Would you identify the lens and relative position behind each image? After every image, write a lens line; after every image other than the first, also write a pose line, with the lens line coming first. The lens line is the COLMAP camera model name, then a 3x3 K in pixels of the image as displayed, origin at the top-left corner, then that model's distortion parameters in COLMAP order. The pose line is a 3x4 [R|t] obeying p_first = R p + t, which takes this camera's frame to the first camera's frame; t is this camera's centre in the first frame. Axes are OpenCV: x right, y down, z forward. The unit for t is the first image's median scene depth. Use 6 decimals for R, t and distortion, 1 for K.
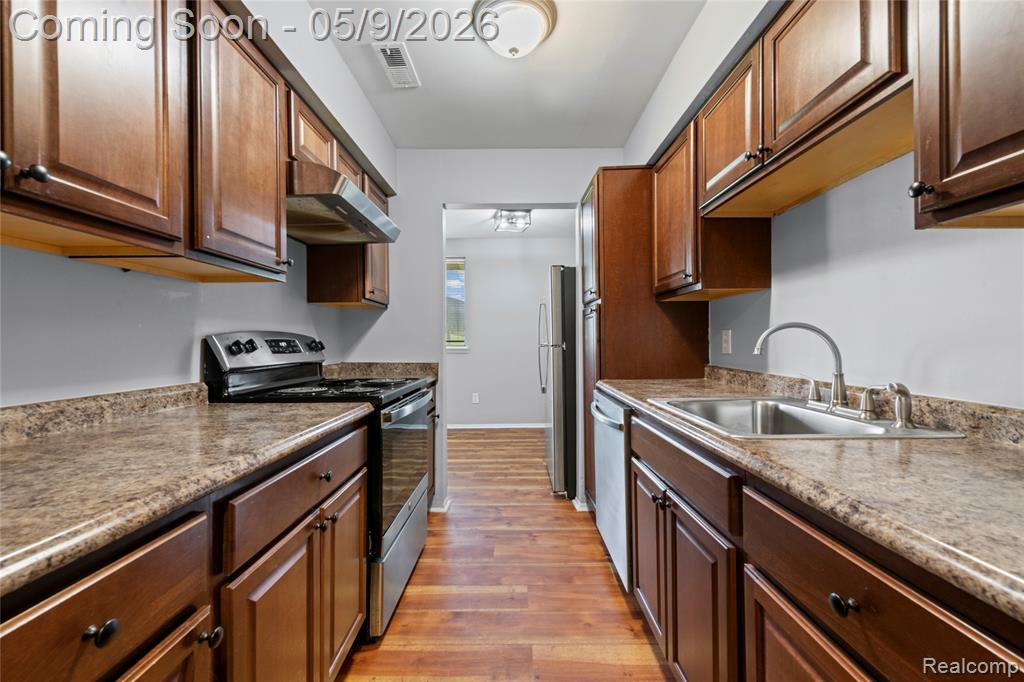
lens RADIAL K [[408.7, 0, 510.7], [0, 408.7, 340.4], [0, 0, 1]] dist [0.000463, -0.000156]
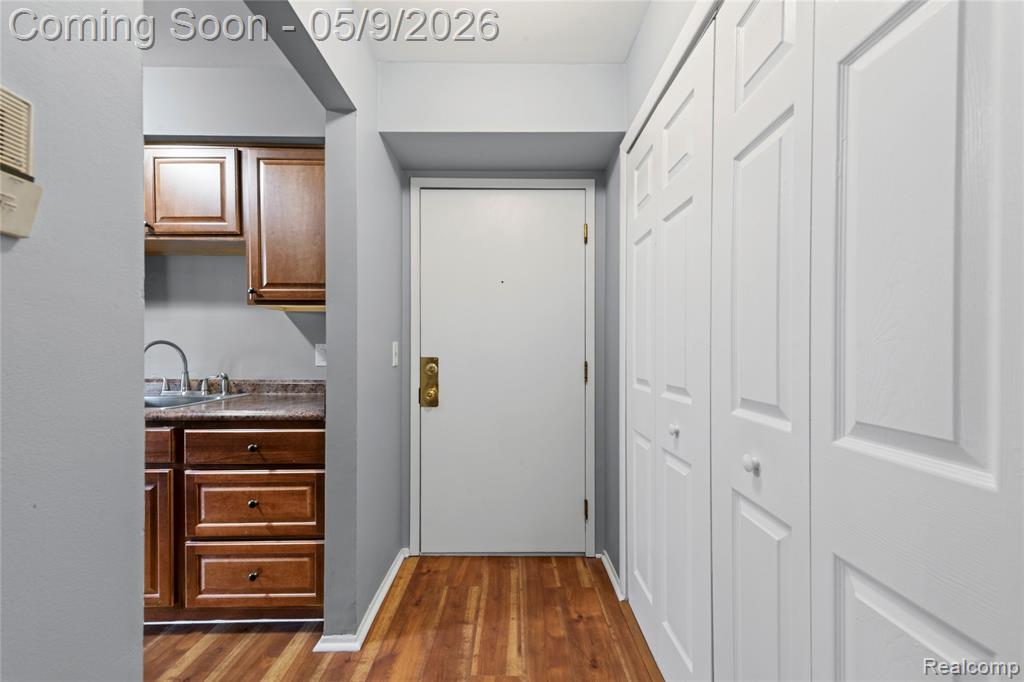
lens RADIAL K [[408.7, 0, 513.8], [0, 408.7, 346.1], [0, 0, 1]] dist [0.000463, -0.000156]
pose [[-0.013631, 0.013327, 0.999818, -1.133071], [0.001578, 0.999910, -0.013306, -0.000693], [-0.999906, 0.001396, -0.013651, -0.416529]]
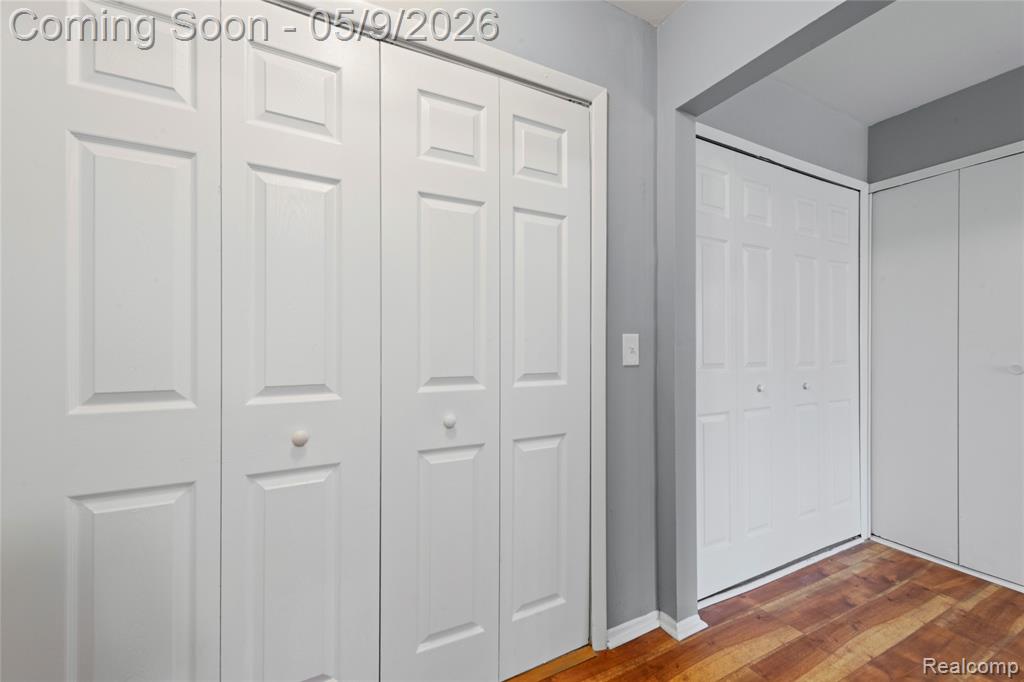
lens RADIAL K [[408.7, 0, 512.0], [0, 408.7, 339.9], [0, 0, 1]] dist [0.000463, -0.000156]
pose [[-0.888259, 0.002959, -0.459334, 2.337436], [0.000830, 0.999988, 0.004837, -0.044828], [0.459342, 0.003915, -0.888251, 1.466908]]
